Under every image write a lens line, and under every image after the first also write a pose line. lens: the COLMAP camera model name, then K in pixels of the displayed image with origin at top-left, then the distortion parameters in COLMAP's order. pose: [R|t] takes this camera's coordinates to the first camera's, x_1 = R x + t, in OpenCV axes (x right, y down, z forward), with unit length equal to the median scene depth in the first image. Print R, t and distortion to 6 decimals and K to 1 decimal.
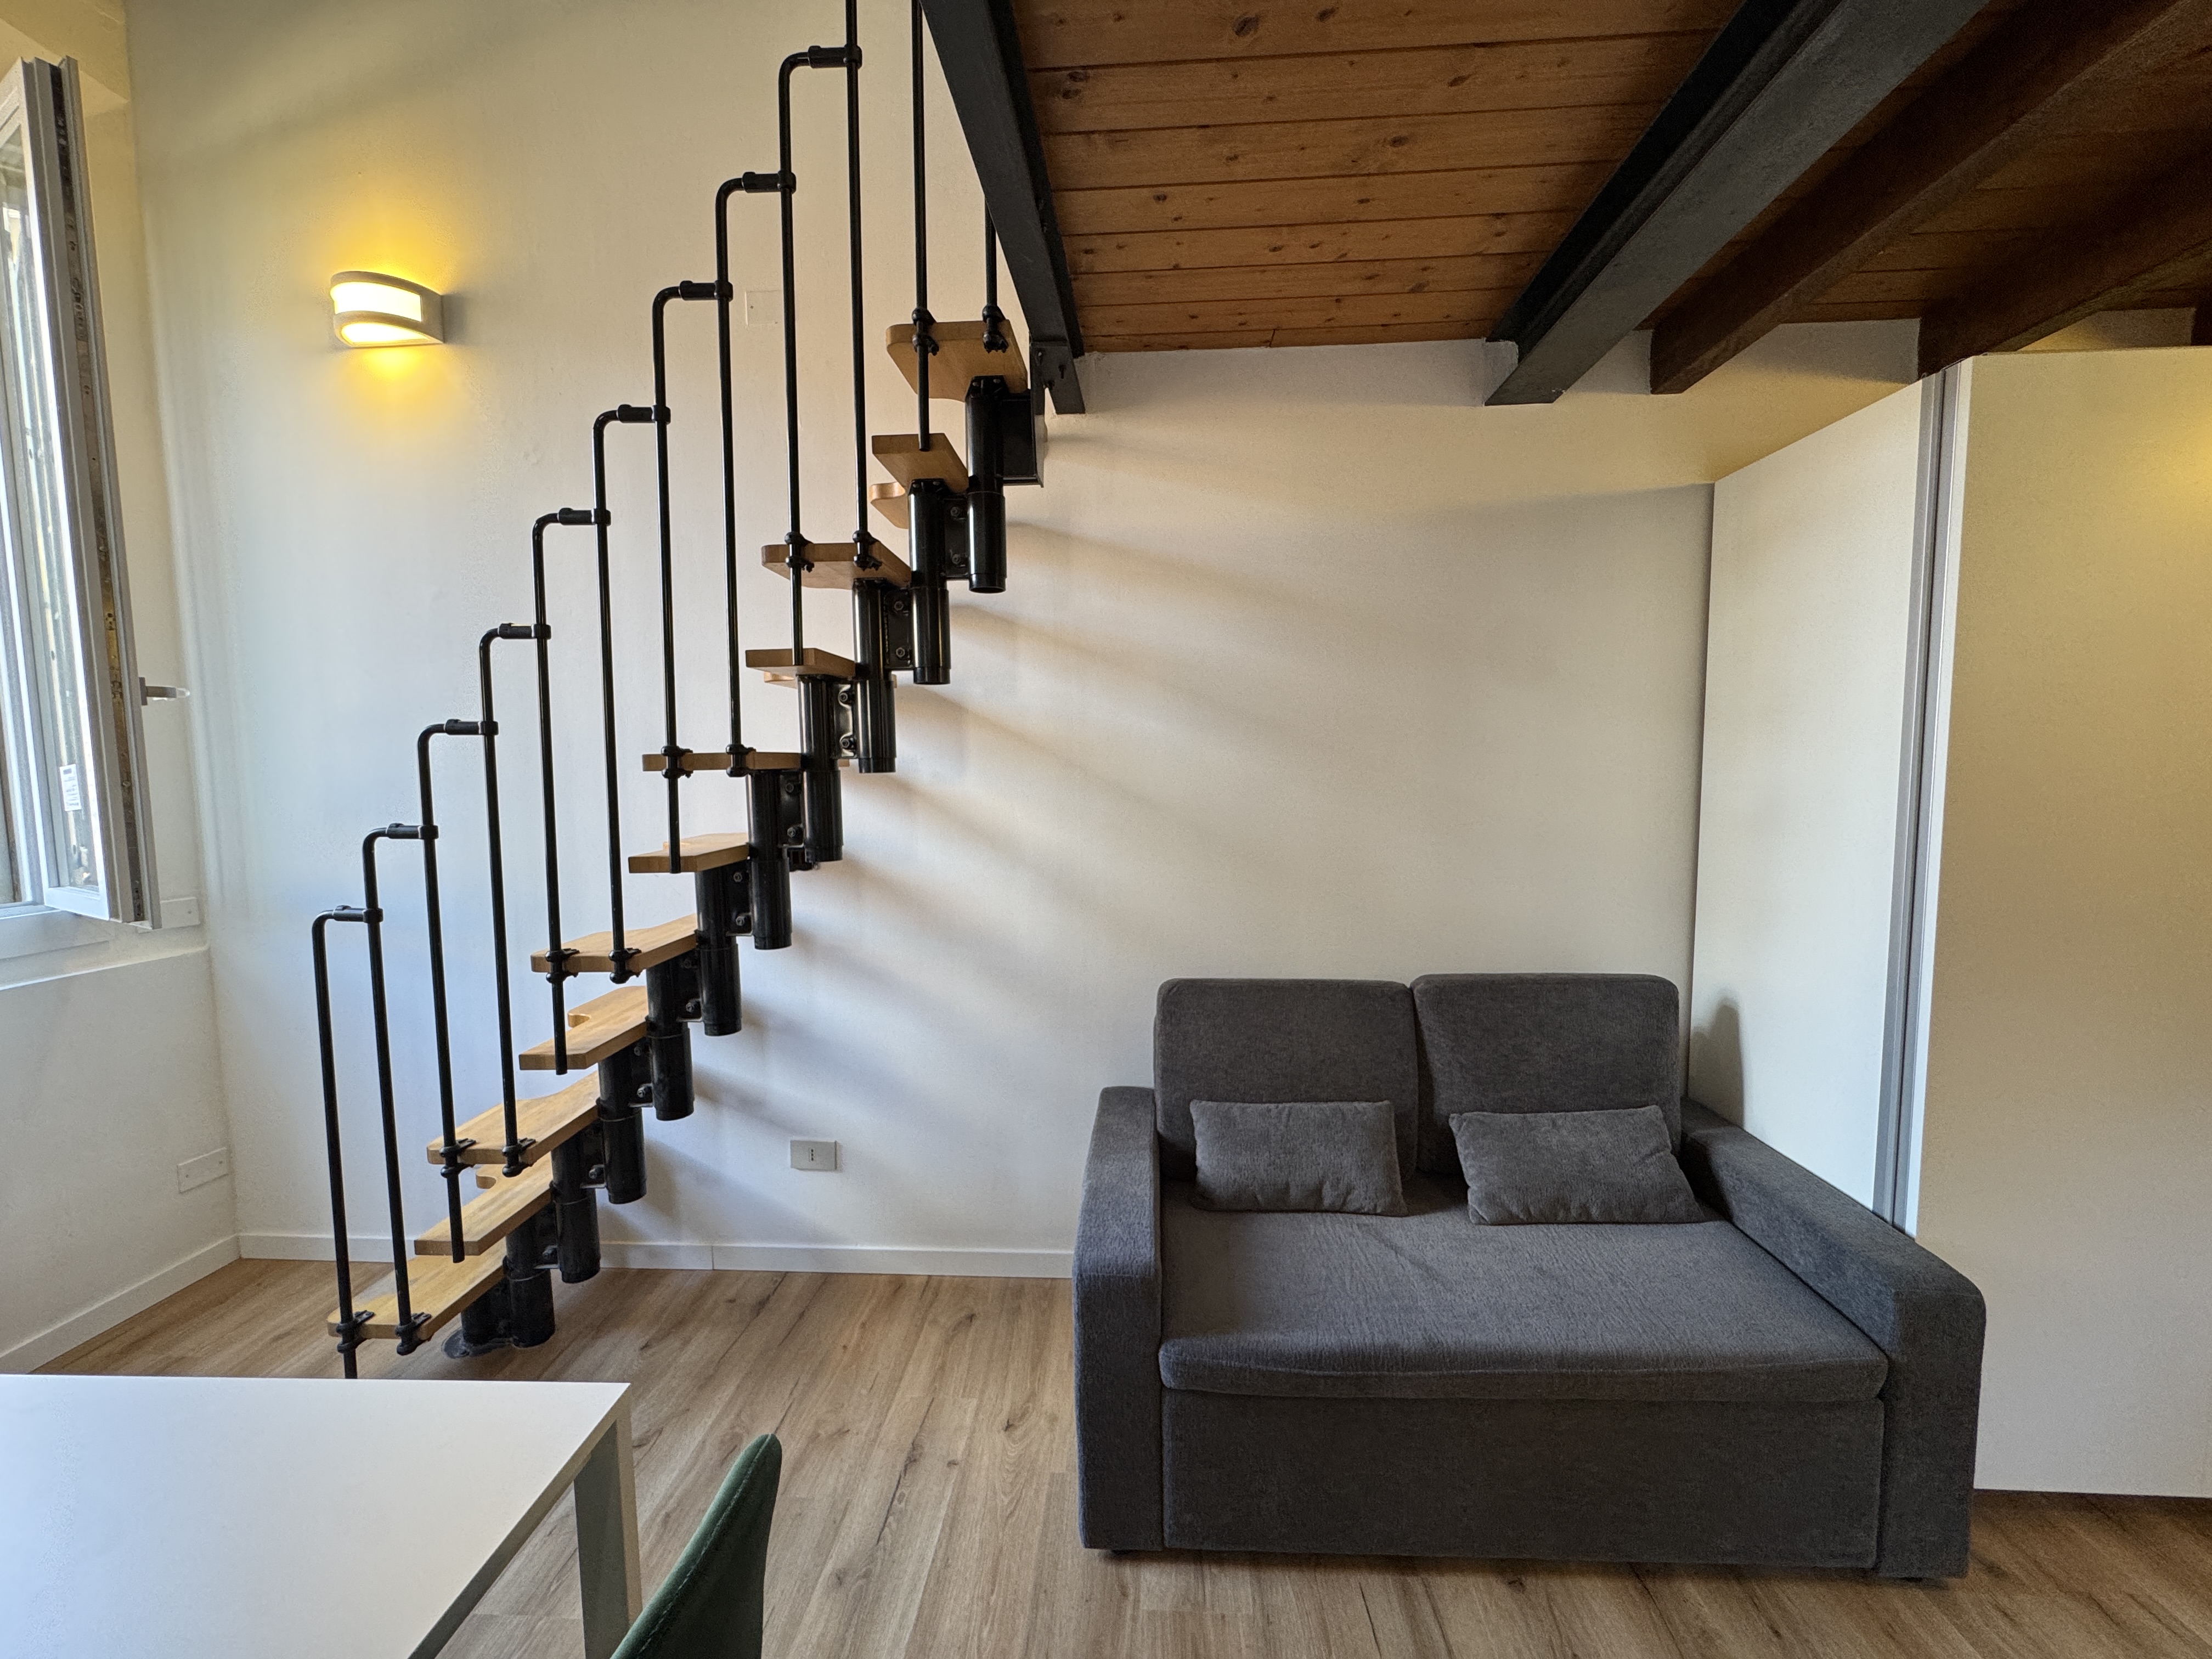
lens RADIAL K [[885.1, 0, 1115.5], [0, 885.1, 826.9], [0, 0, 1]] dist [-0.002938, 0.000109]
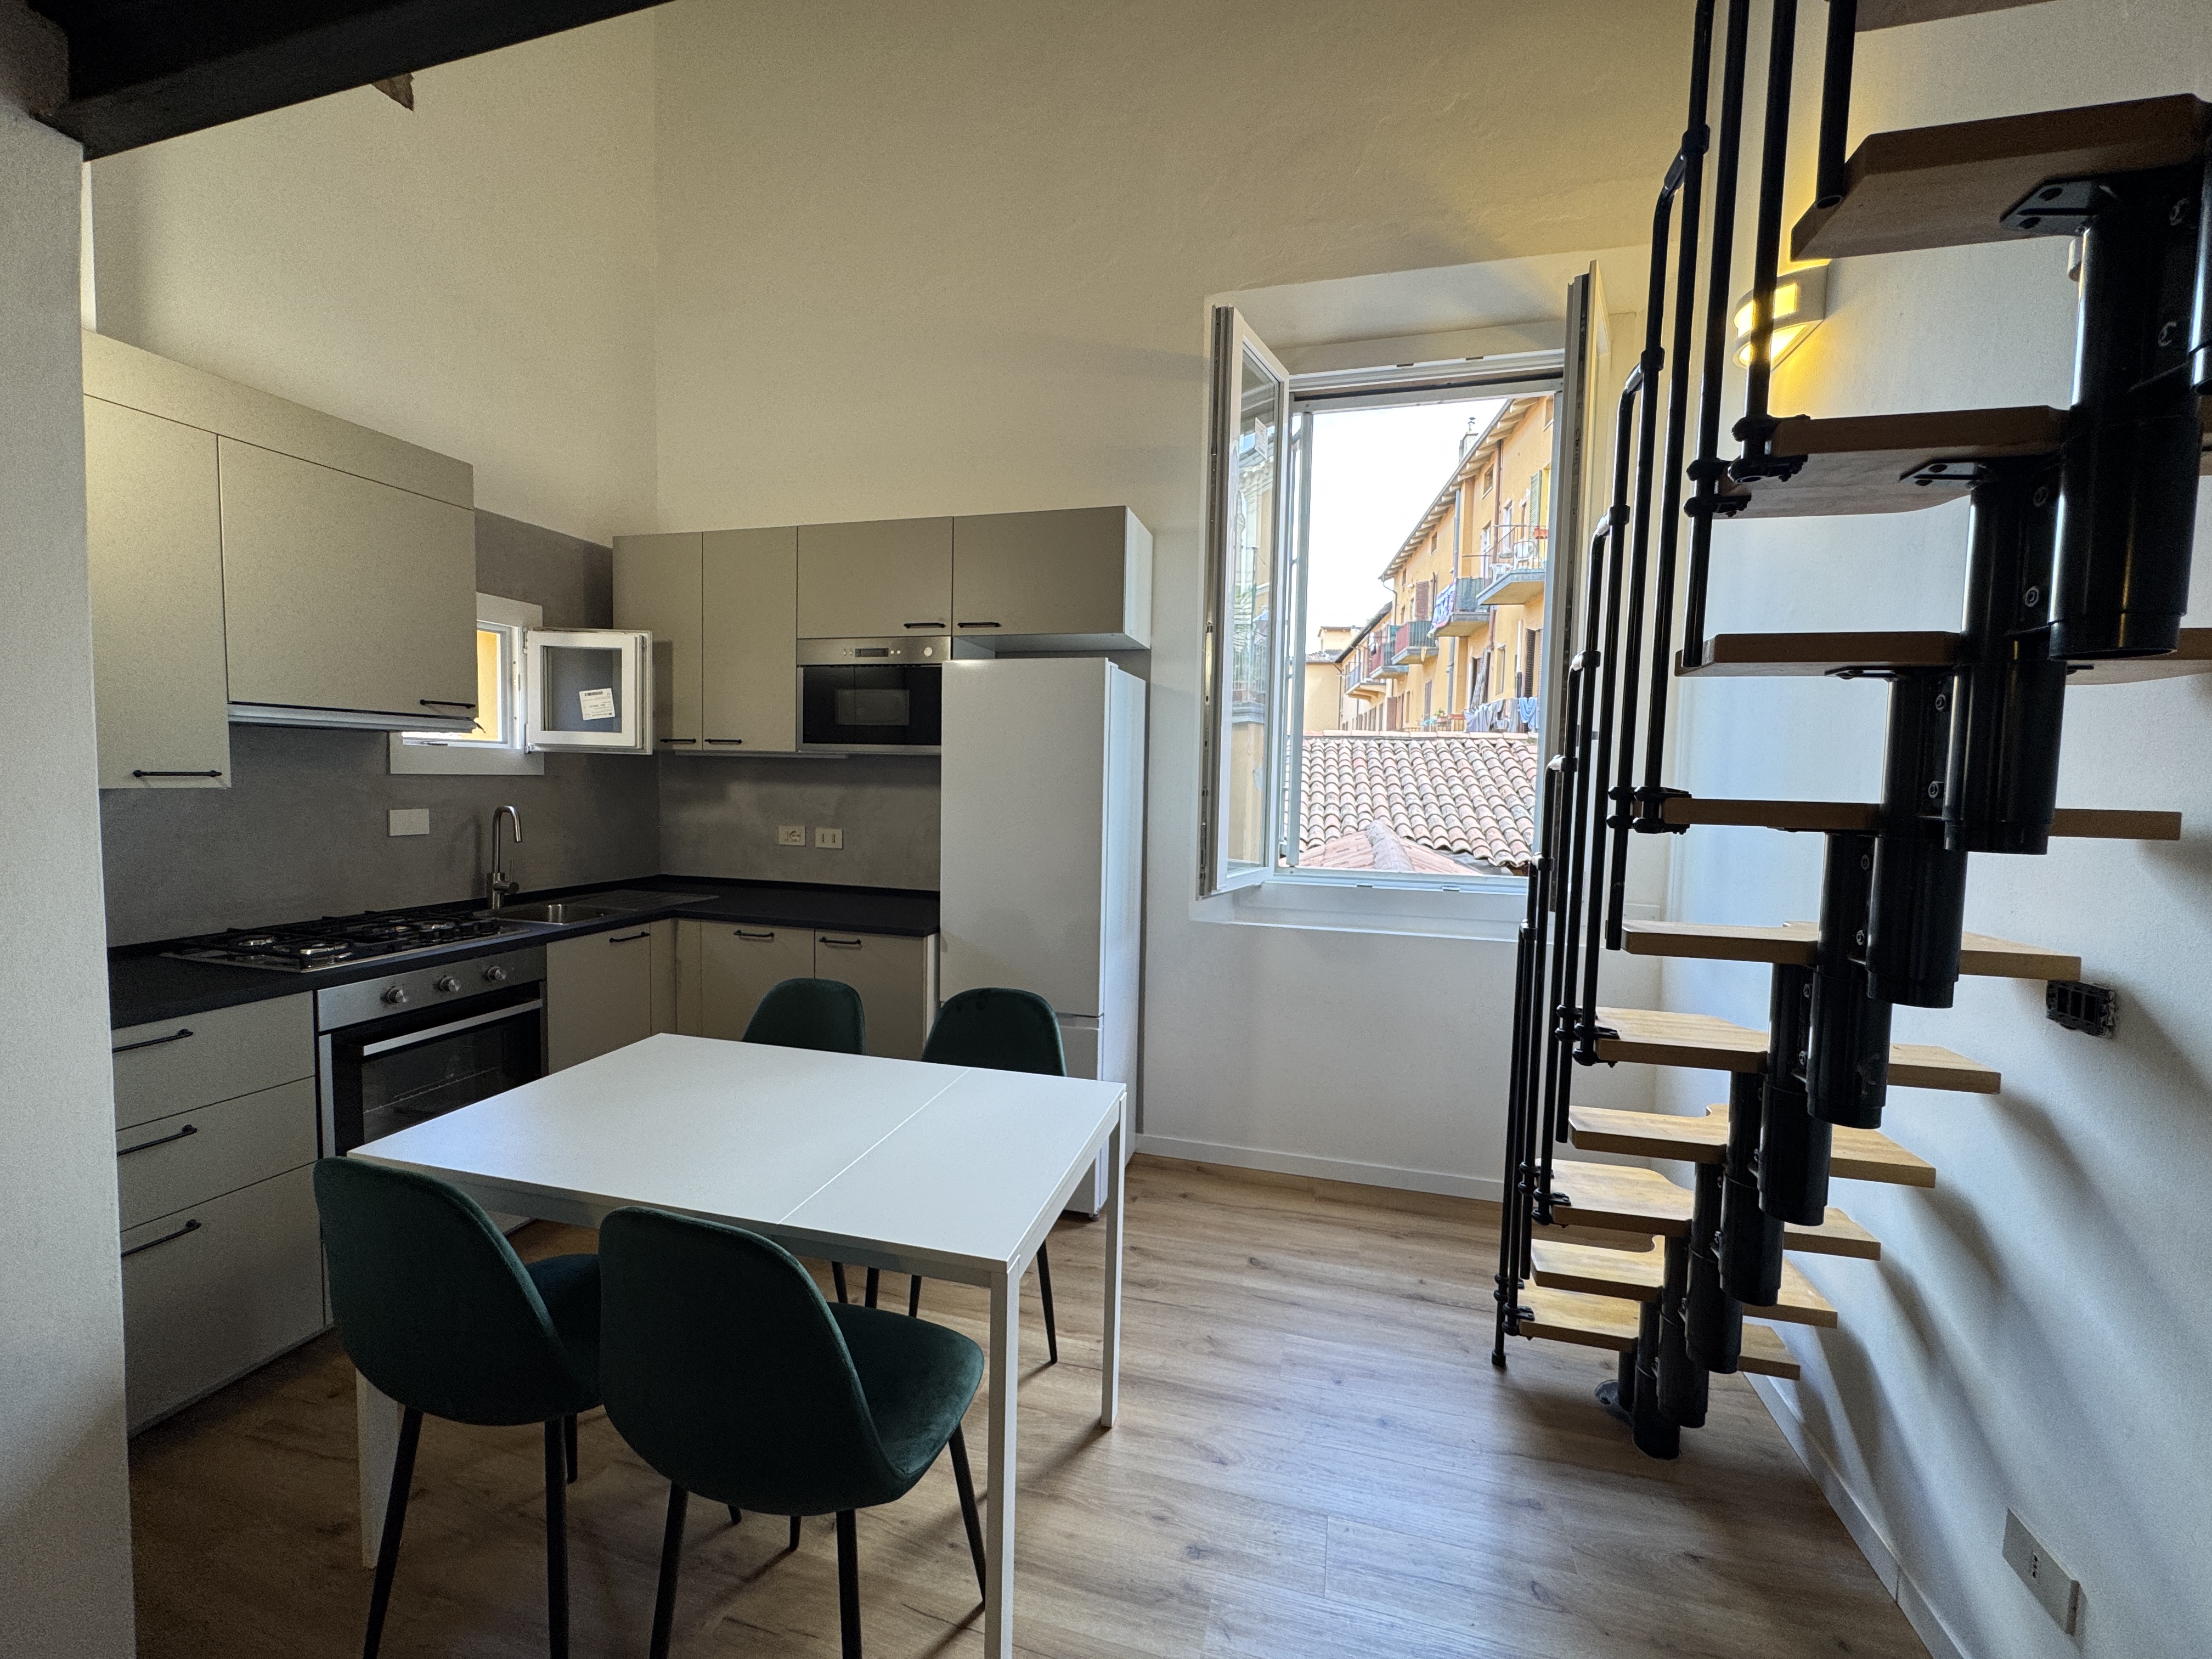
lens RADIAL K [[885.1, 0, 1105.8], [0, 885.1, 827.4], [0, 0, 1]] dist [-0.002938, 0.000109]
pose [[-0.212278, 0.067894, -0.974848, 0.312461], [-0.099478, 0.990900, 0.090674, -0.070396], [0.972133, 0.116224, -0.203593, 0.629514]]
